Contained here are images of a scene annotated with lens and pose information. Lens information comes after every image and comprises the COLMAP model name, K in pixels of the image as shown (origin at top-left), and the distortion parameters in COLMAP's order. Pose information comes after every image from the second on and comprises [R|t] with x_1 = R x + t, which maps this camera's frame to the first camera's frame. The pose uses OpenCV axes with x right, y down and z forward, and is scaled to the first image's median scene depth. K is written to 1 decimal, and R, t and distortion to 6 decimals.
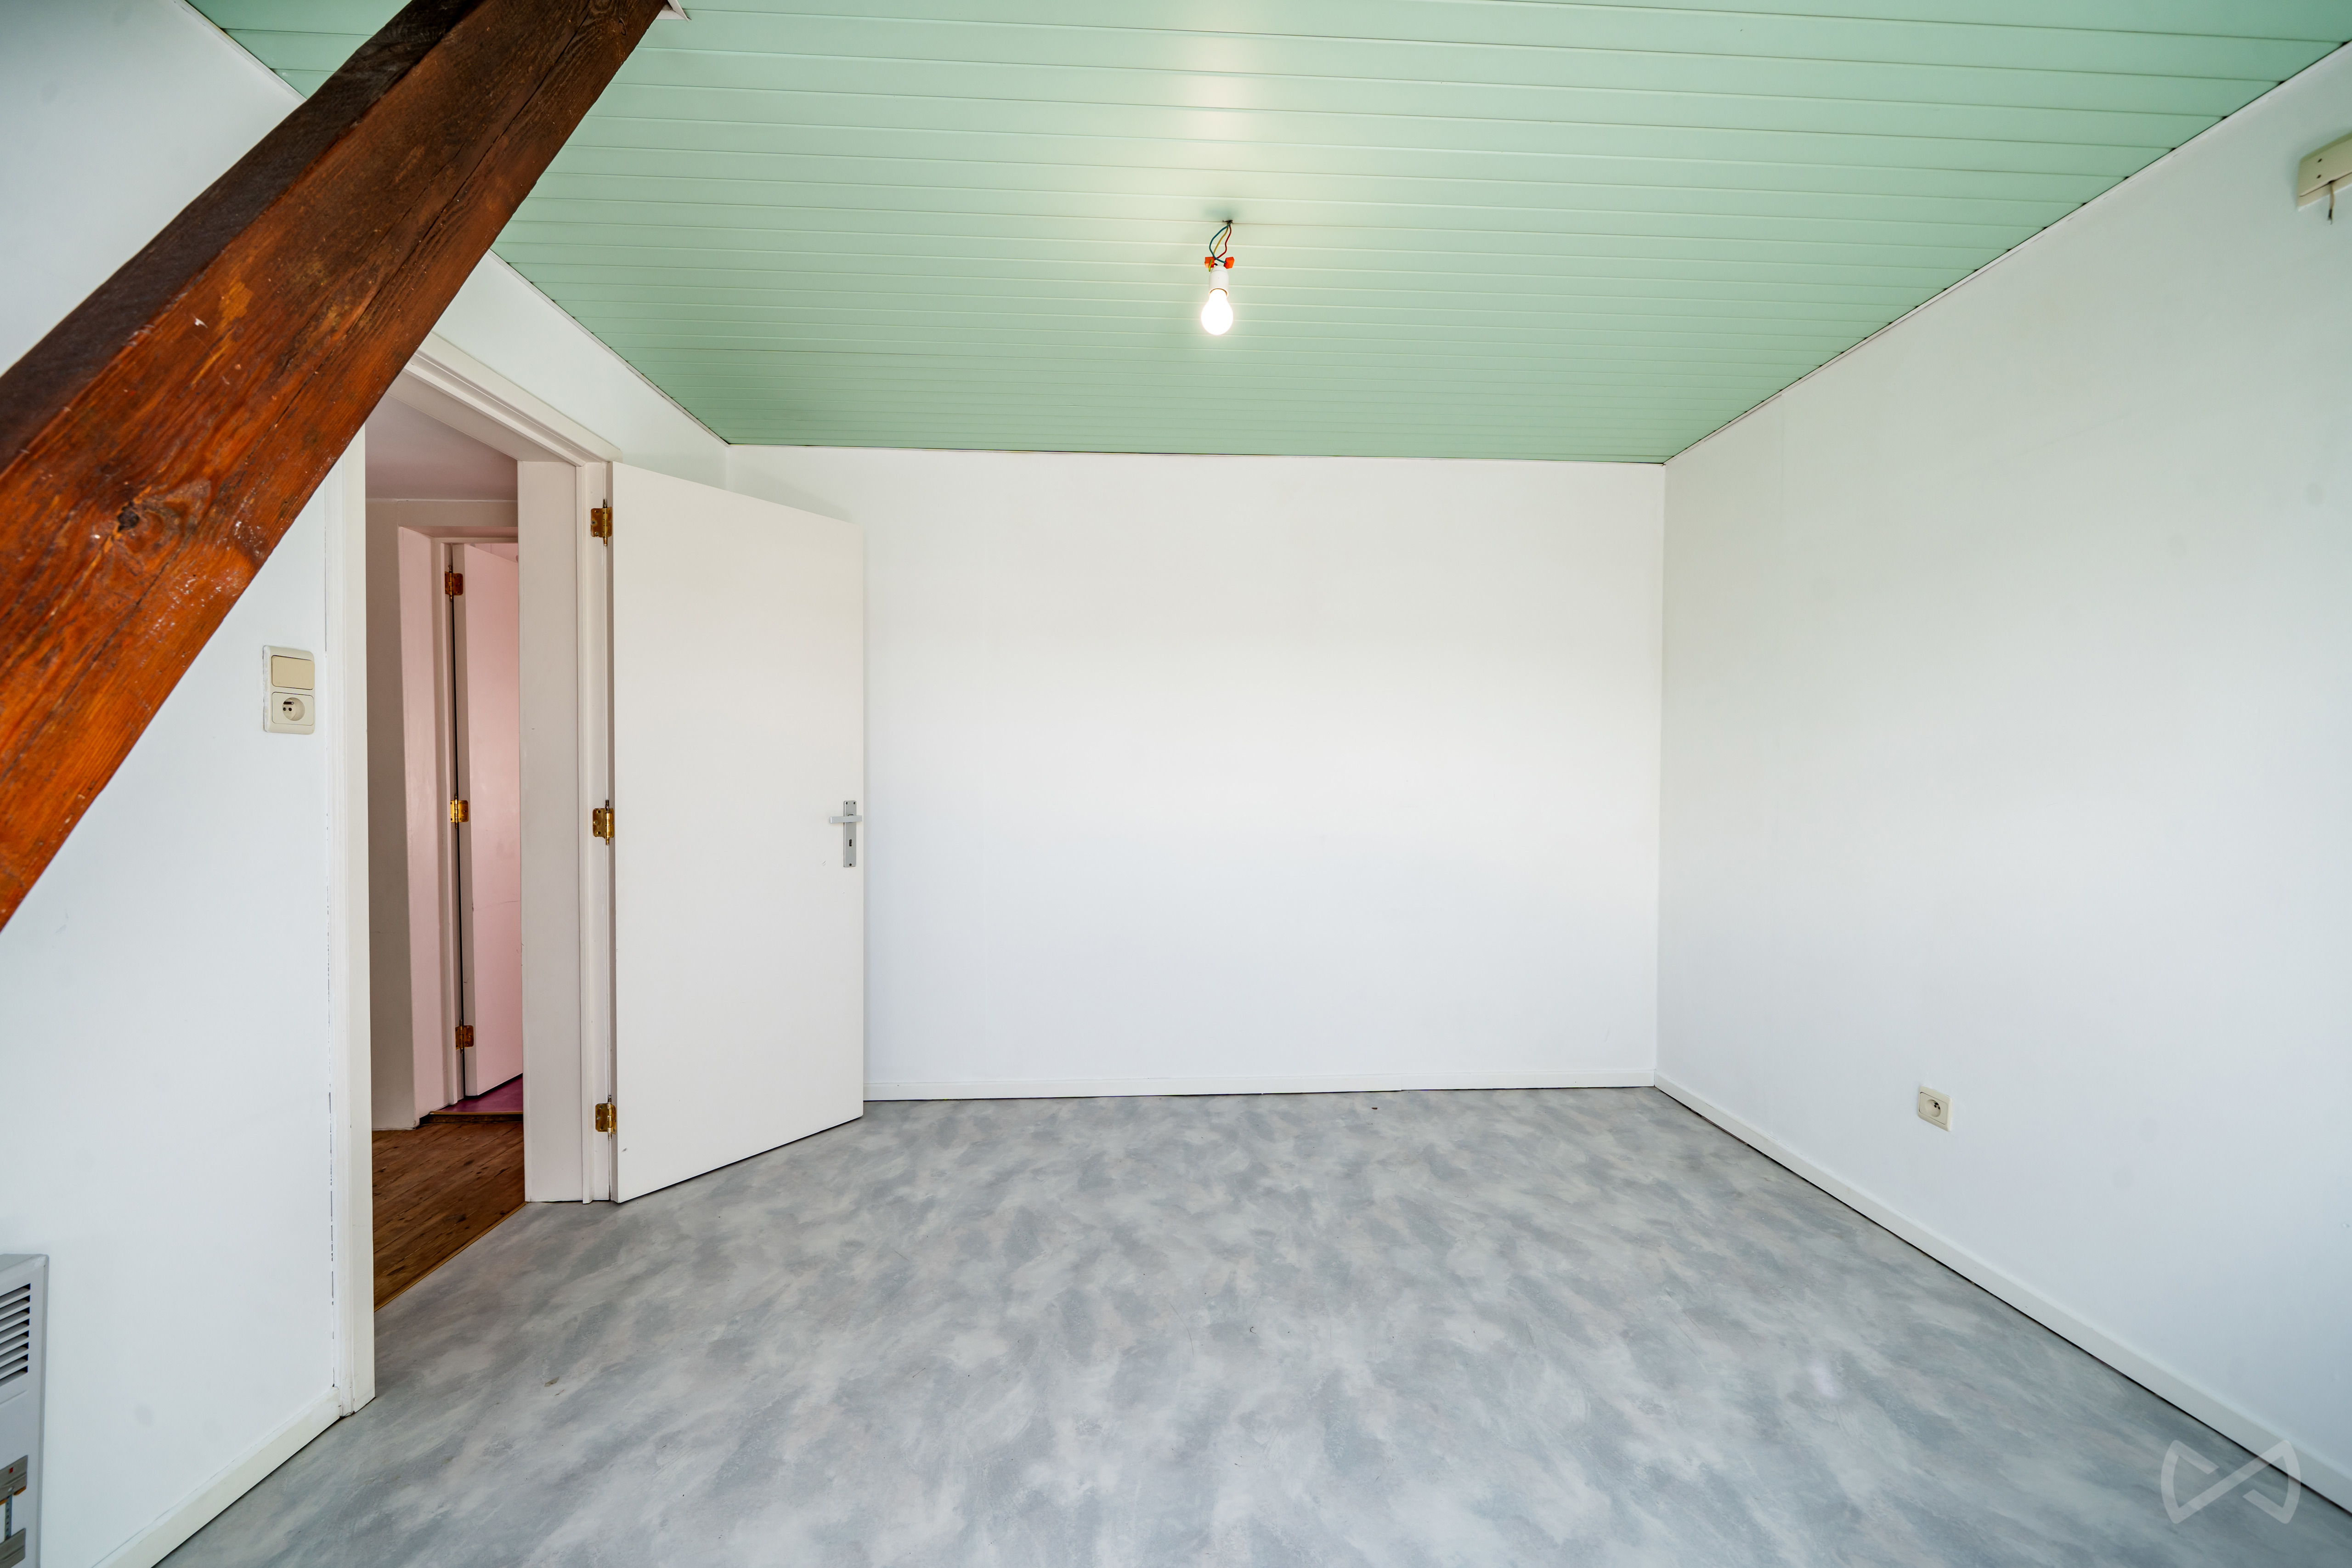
lens RADIAL K [[870.2, 0, 1184.9], [0, 870.2, 784.7], [0, 0, 1]] dist [-0.000711, -0.000015]
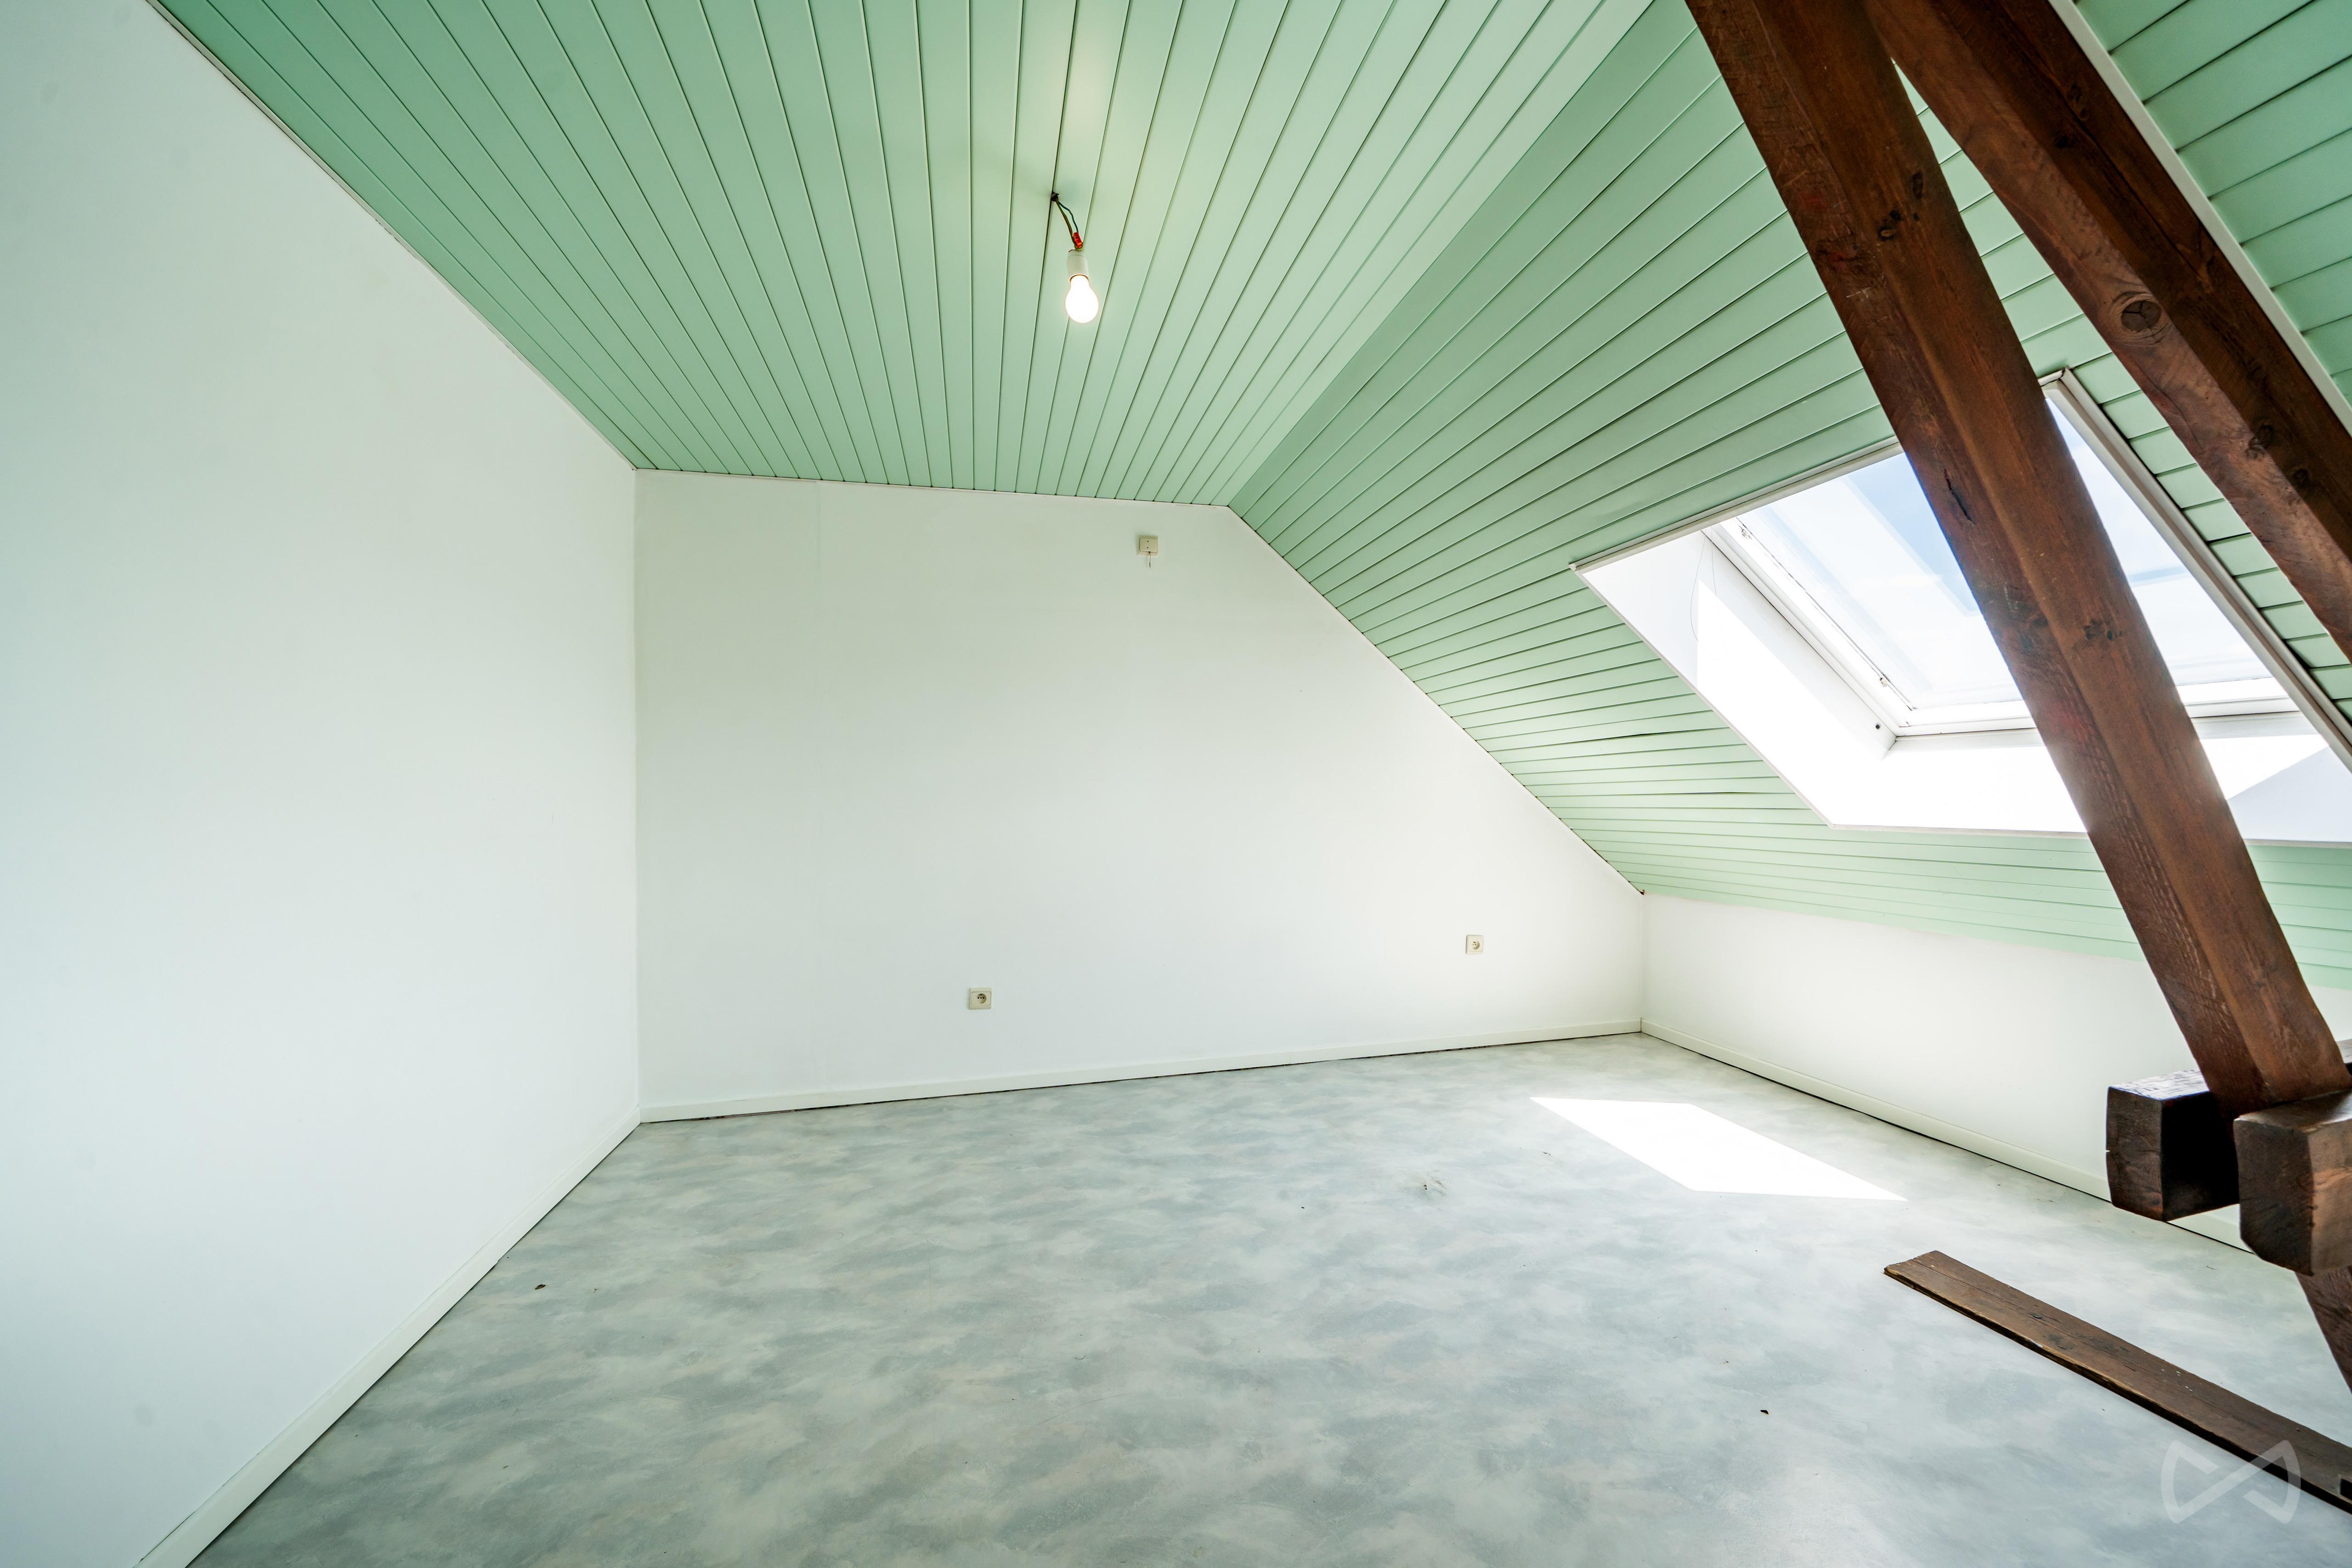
lens RADIAL K [[870.2, 0, 1183.6], [0, 870.2, 782.0], [0, 0, 1]] dist [-0.000711, -0.000015]
pose [[-0.176225, 0.016516, 0.984211, -0.716525], [0.022180, 0.999672, -0.012804, 0.001755], [-0.984100, 0.019573, -0.176533, 0.828123]]
